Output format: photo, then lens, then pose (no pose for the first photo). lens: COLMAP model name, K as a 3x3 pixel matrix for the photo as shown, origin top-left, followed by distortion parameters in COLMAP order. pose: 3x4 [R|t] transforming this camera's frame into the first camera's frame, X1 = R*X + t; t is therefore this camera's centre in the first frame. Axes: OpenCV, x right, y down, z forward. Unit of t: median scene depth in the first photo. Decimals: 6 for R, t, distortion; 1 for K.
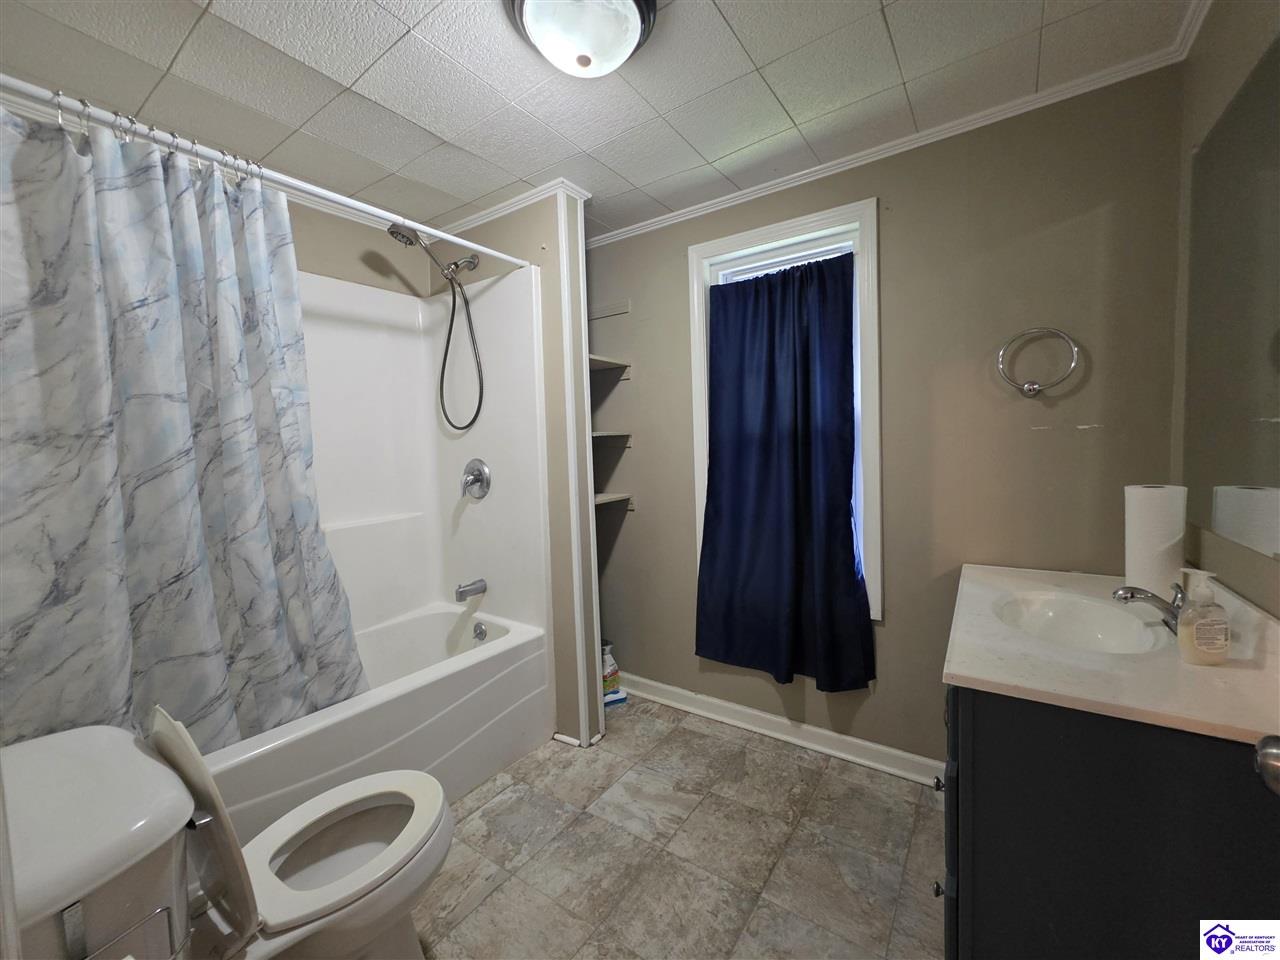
lens RADIAL K [[514.9, 0, 637.6], [0, 514.9, 481.7], [0, 0, 1]] dist [0.000517, 0.001088]
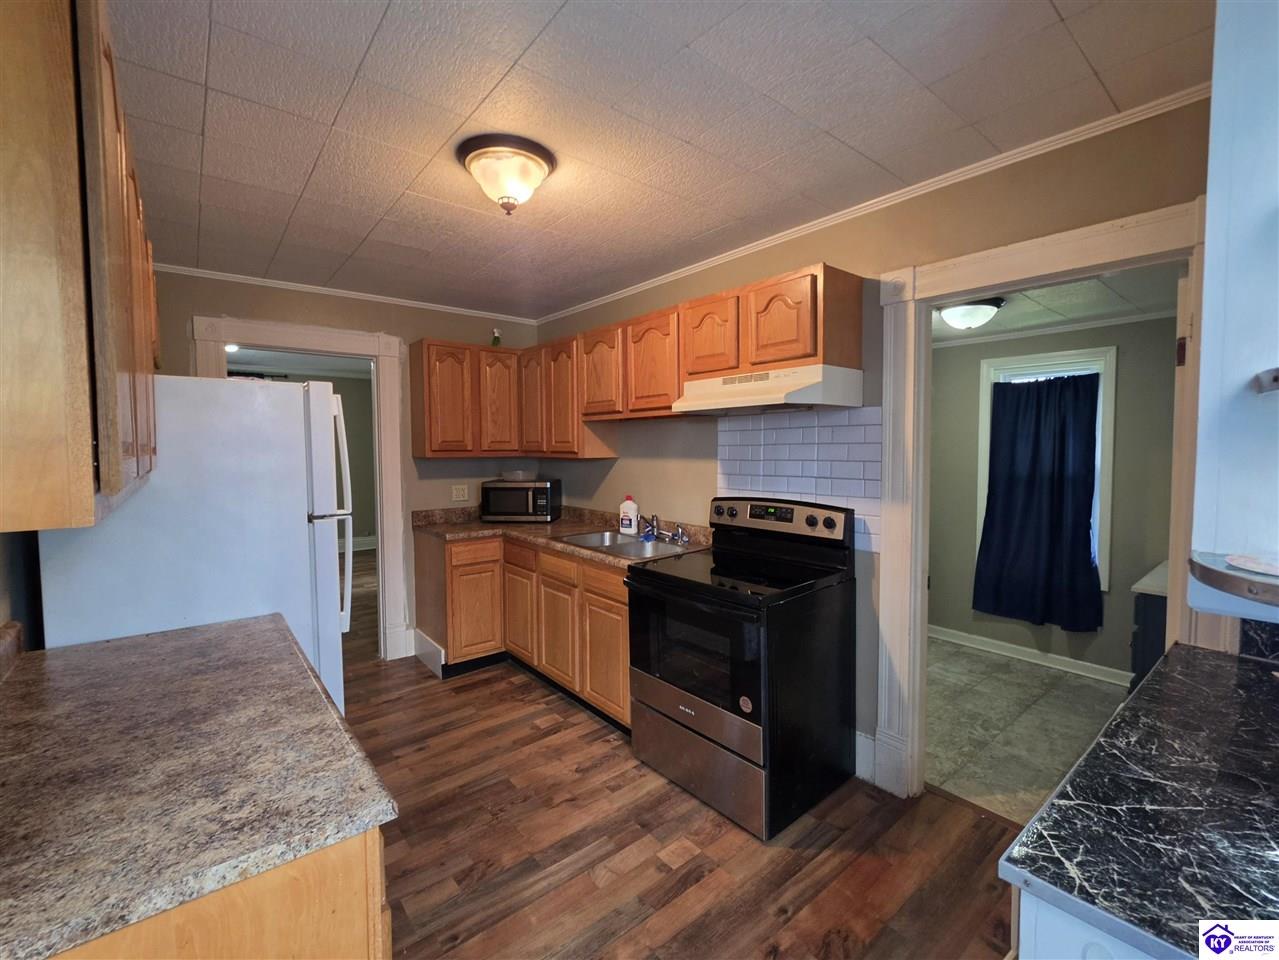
lens RADIAL K [[564.3, 0, 638.1], [0, 564.3, 476.9], [0, 0, 1]] dist [0.003259, 0.000290]
pose [[0.960019, 0.038282, -0.277304, -0.480891], [-0.034776, 0.999241, 0.017551, -0.082101], [0.277765, -0.007205, 0.960622, -1.144850]]
